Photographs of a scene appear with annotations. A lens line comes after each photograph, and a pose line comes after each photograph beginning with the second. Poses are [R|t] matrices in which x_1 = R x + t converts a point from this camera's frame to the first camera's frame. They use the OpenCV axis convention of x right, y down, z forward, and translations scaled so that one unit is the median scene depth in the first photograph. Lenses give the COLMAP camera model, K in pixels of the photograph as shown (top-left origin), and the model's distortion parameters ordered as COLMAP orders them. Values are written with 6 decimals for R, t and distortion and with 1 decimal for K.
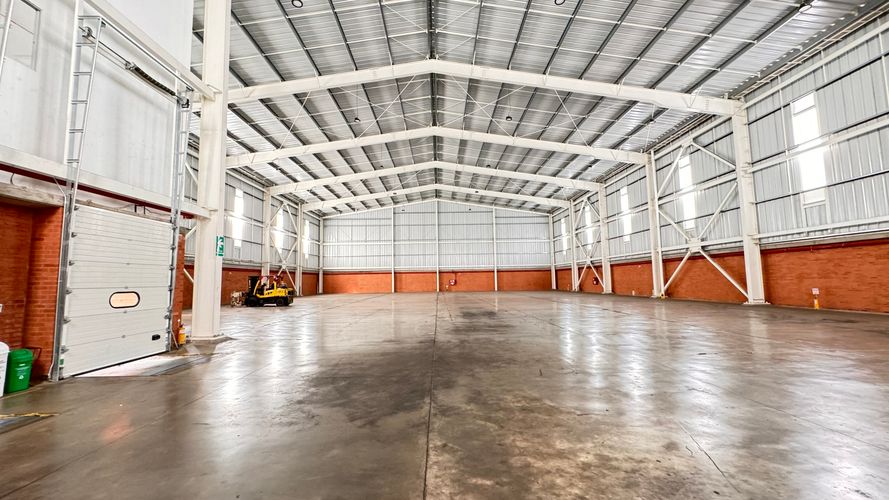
lens RADIAL K [[355.1, 0, 443.3], [0, 355.1, 249.7], [0, 0, 1]] dist [-0.004133, 0.000731]
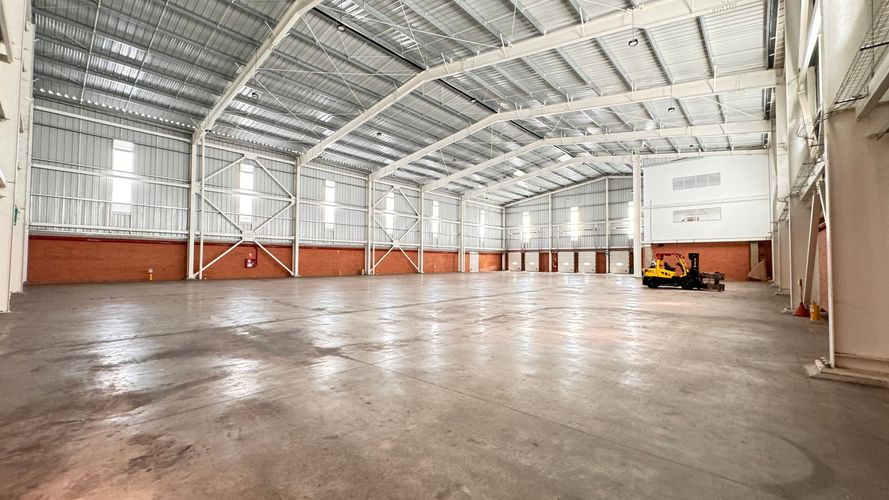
lens RADIAL K [[355.1, 0, 445.2], [0, 355.1, 250.9], [0, 0, 1]] dist [-0.004133, 0.000731]
pose [[0.735716, 0.004472, -0.677275, 0.556916], [0.038540, 0.998081, 0.048456, 0.023462], [0.676192, -0.061752, 0.734133, 0.414541]]
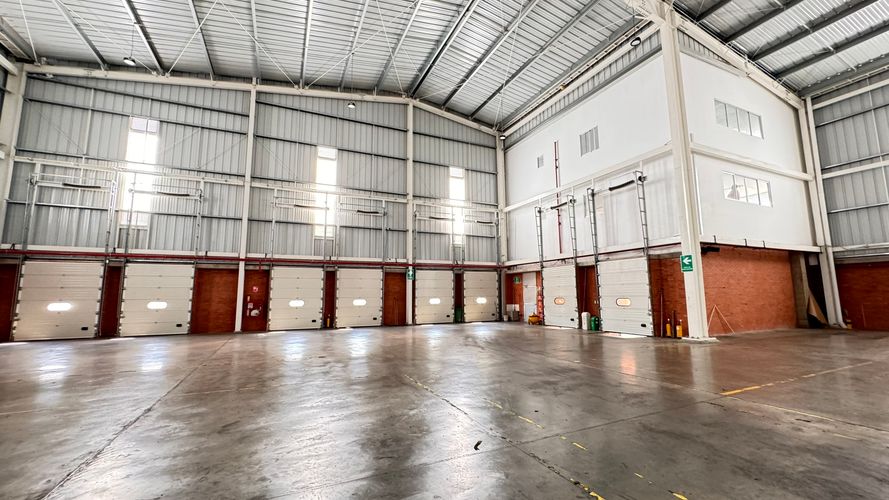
lens RADIAL K [[355.1, 0, 444.5], [0, 355.1, 250.3], [0, 0, 1]] dist [-0.004133, 0.000731]
pose [[0.916943, 0.060952, 0.394336, -0.267083], [-0.041293, 0.997453, -0.058155, 0.140712], [-0.396876, 0.037042, 0.917124, 1.557280]]
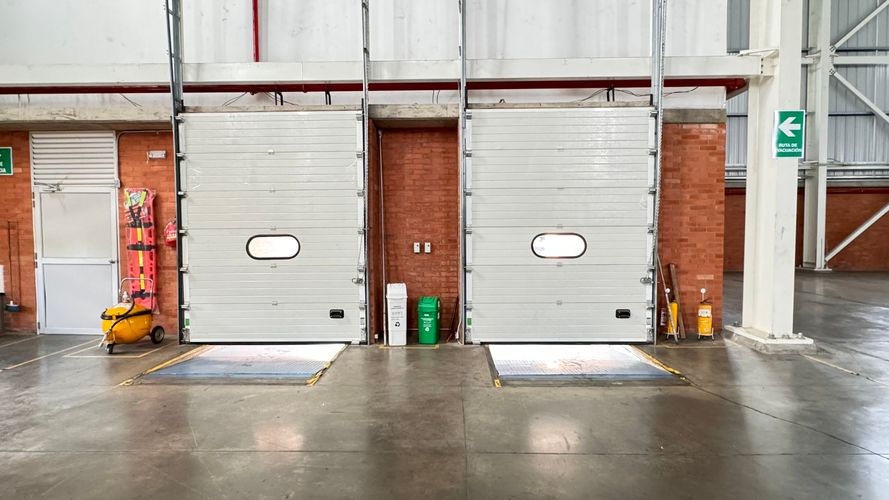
lens RADIAL K [[483.7, 0, 441.6], [0, 483.7, 251.5], [0, 0, 1]] dist [-0.001979, -0.001042]
pose [[-0.034984, 0.063945, -0.997340, -0.007634], [0.092114, 0.993909, 0.060494, 0.020839], [0.995134, -0.089753, -0.040661, 0.216068]]
